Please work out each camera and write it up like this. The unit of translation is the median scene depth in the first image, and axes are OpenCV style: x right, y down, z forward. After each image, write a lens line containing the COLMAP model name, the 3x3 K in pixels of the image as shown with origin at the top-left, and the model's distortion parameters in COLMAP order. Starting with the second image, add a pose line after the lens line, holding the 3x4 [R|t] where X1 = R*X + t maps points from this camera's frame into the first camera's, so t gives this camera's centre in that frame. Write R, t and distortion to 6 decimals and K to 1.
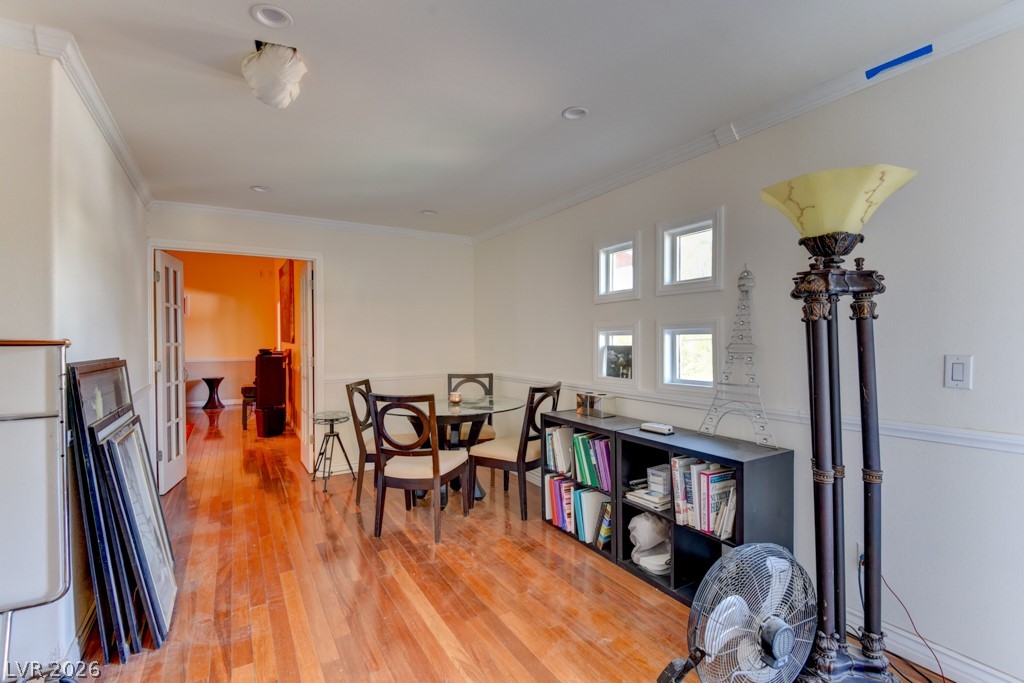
lens RADIAL K [[463.6, 0, 512.0], [0, 463.6, 341.5], [0, 0, 1]] dist [0.026430, -0.028680]
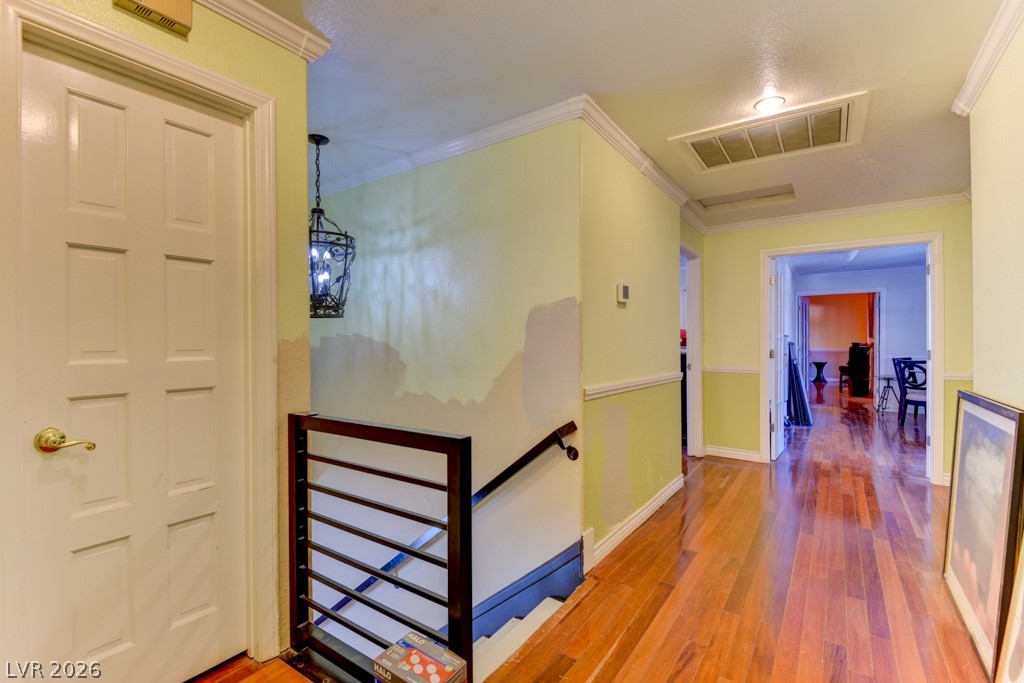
lens RADIAL K [[463.6, 0, 512.0], [0, 463.6, 341.5], [0, 0, 1]] dist [0.026430, -0.028680]
pose [[0.414873, 0.007644, -0.909847, 0.427235], [-0.004984, 0.999969, 0.006128, 0.010009], [0.909866, 0.001993, 0.414898, -0.713992]]
